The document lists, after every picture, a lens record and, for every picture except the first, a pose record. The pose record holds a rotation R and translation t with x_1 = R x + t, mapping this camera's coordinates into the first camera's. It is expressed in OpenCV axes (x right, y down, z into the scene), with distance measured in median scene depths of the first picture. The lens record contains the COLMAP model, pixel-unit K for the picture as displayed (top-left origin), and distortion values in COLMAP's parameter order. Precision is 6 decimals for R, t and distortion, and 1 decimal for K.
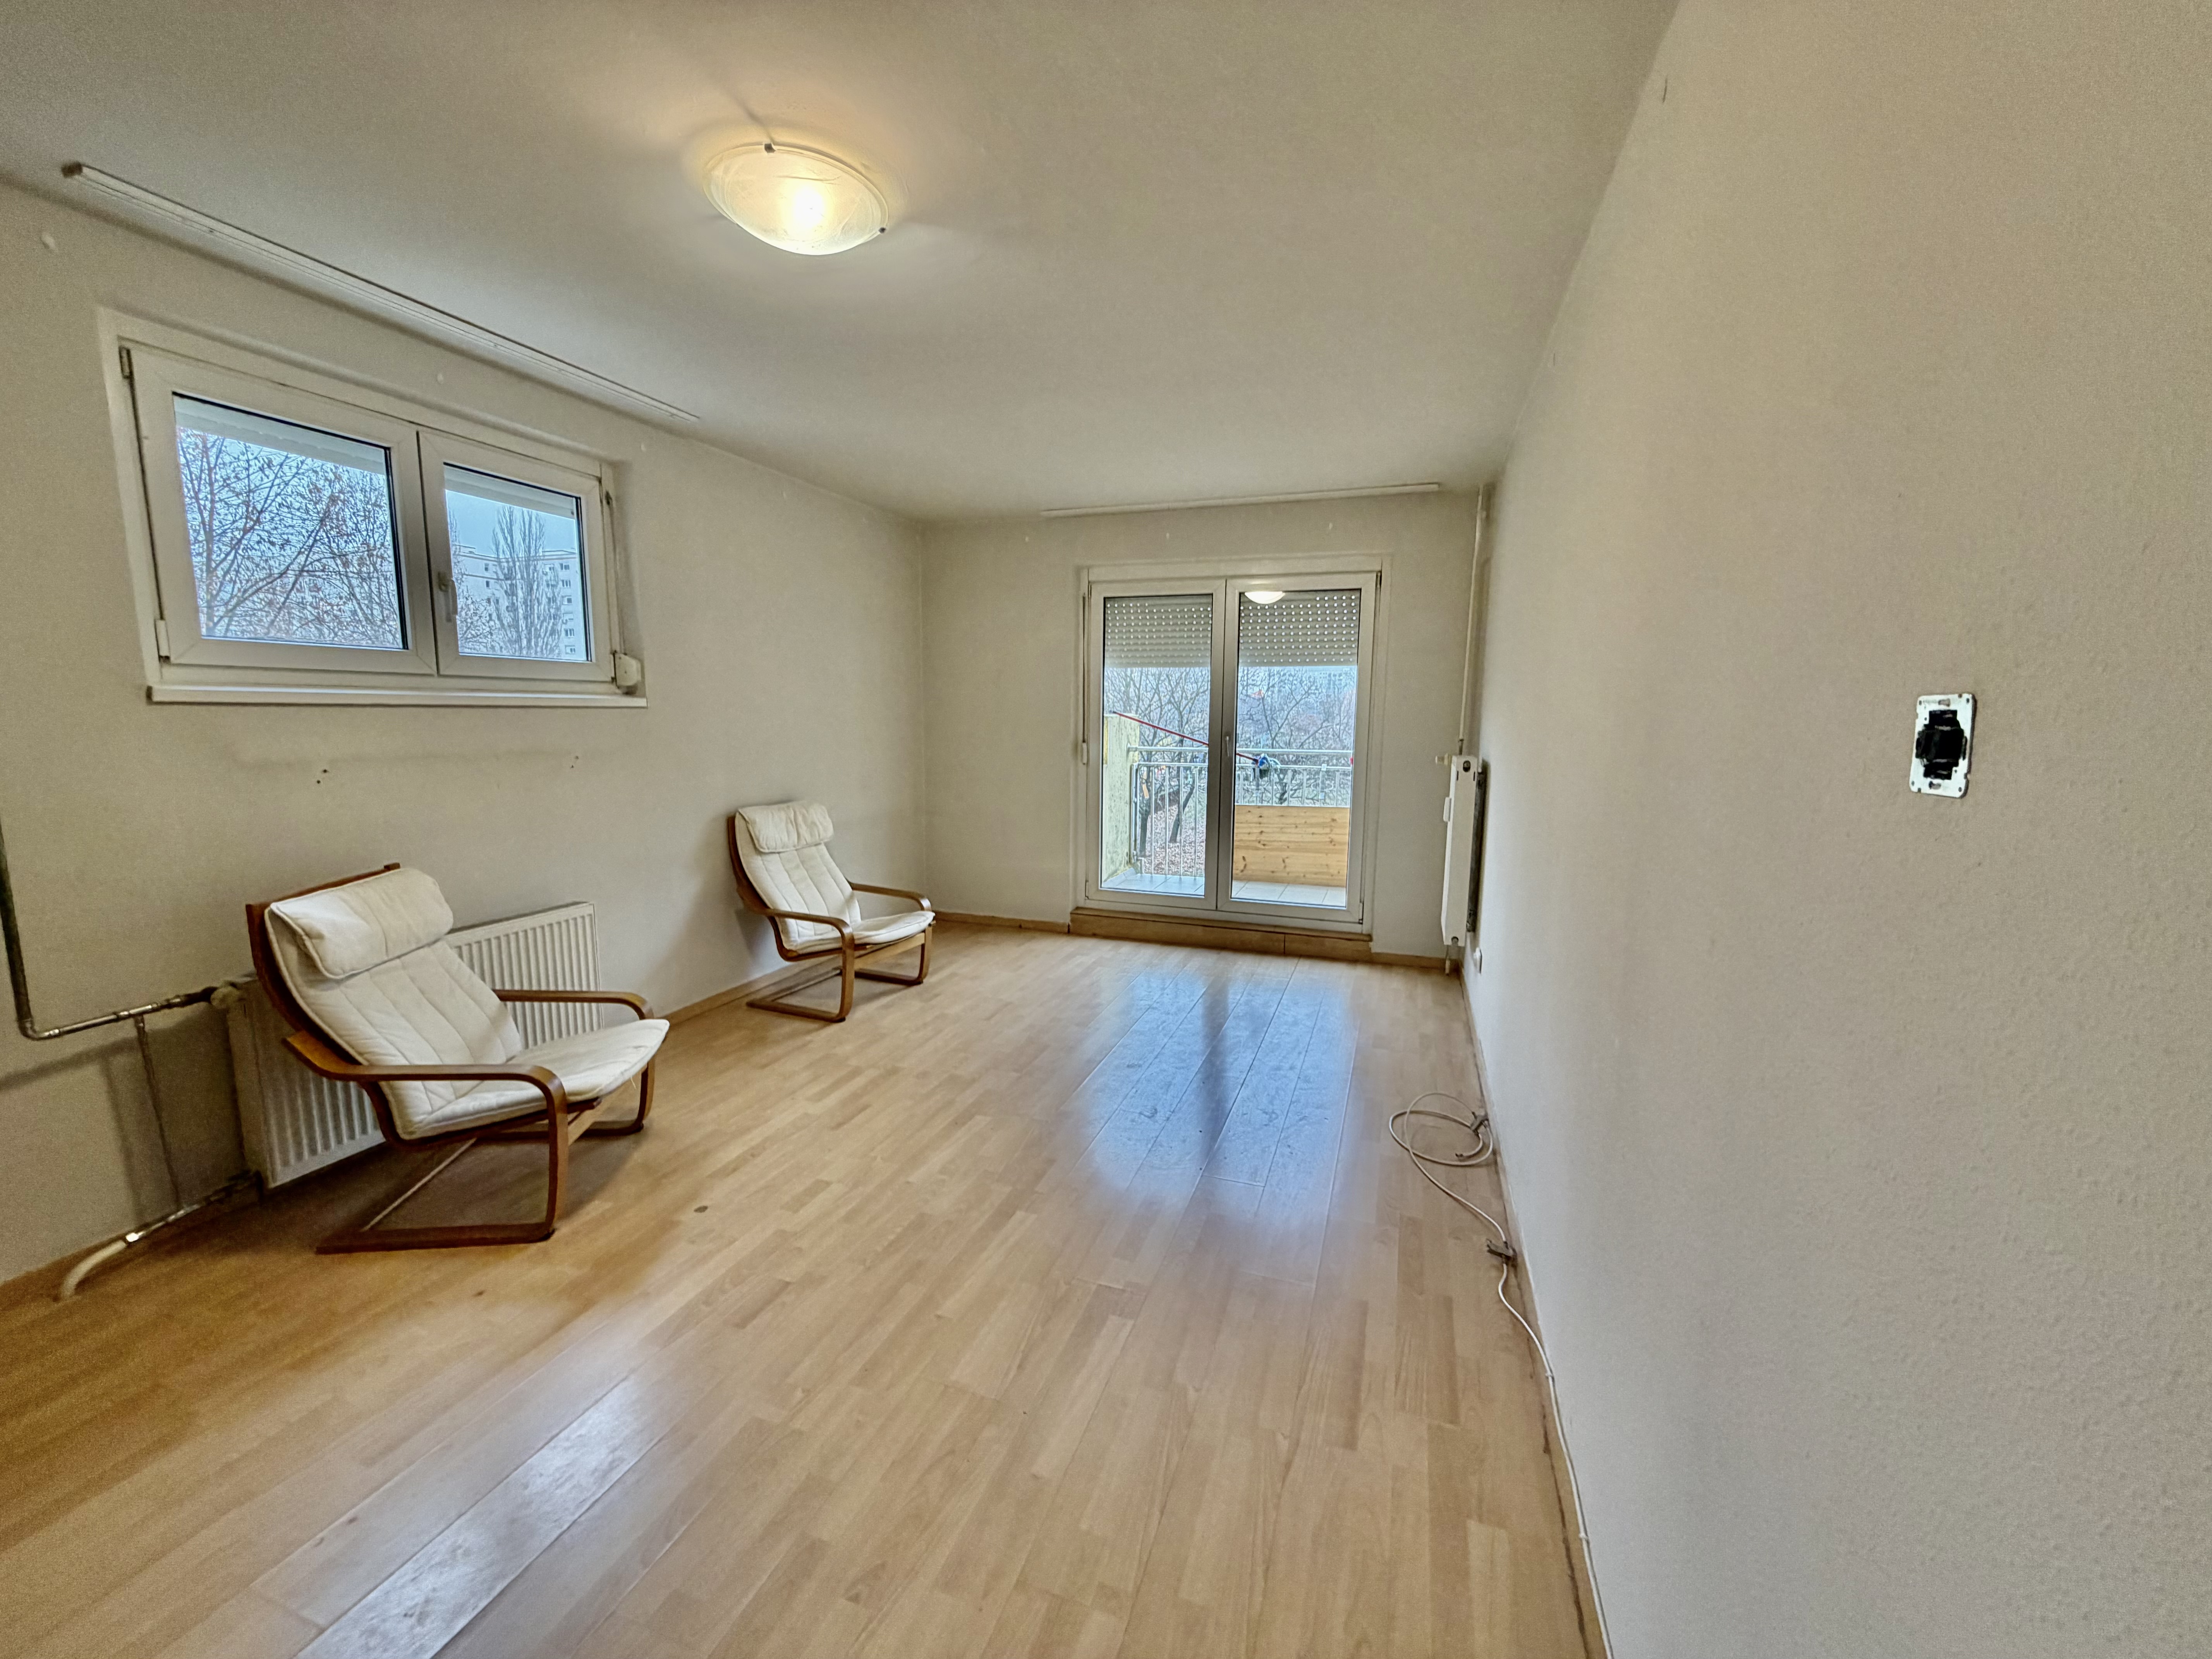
lens RADIAL K [[882.6, 0, 1104.2], [0, 882.6, 829.2], [0, 0, 1]] dist [-0.000204, 0.000011]
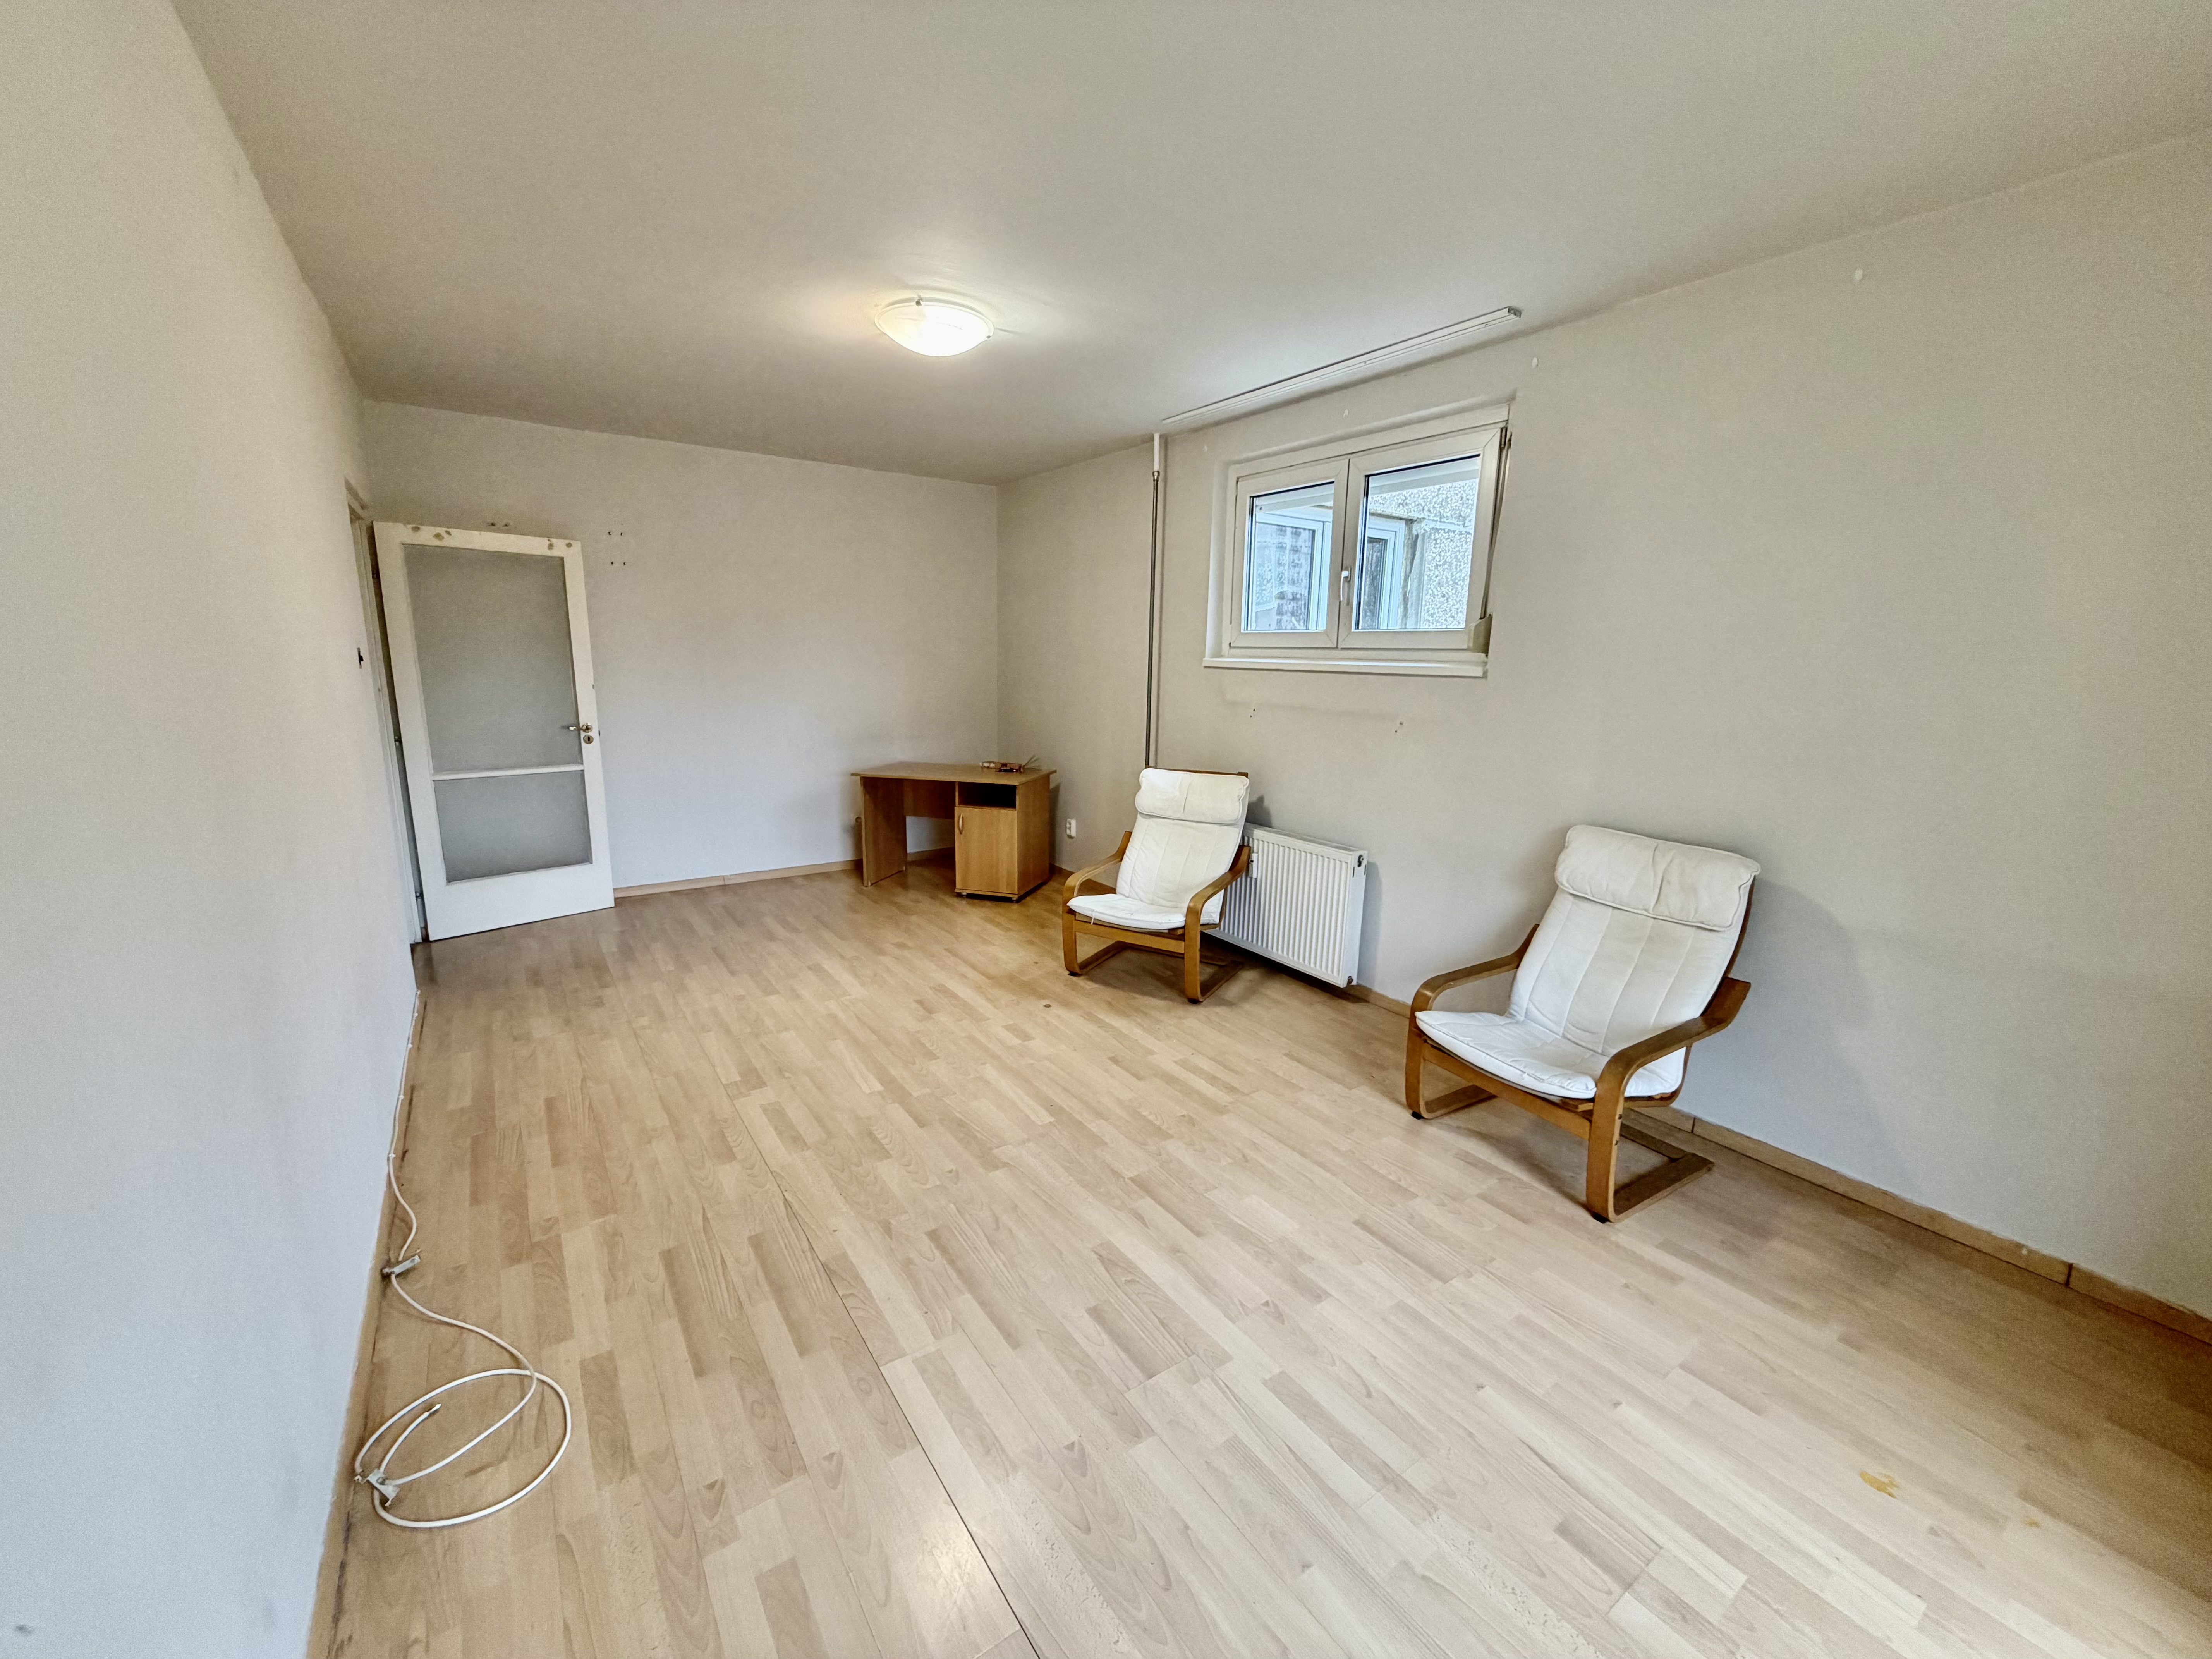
lens RADIAL K [[882.6, 0, 1103.7], [0, 882.6, 835.7], [0, 0, 1]] dist [-0.000204, 0.000011]
pose [[-0.591719, 0.140067, -0.793883, 0.543709], [-0.134896, 0.953701, 0.268809, -0.221624], [0.794778, 0.266151, -0.545428, 1.555868]]
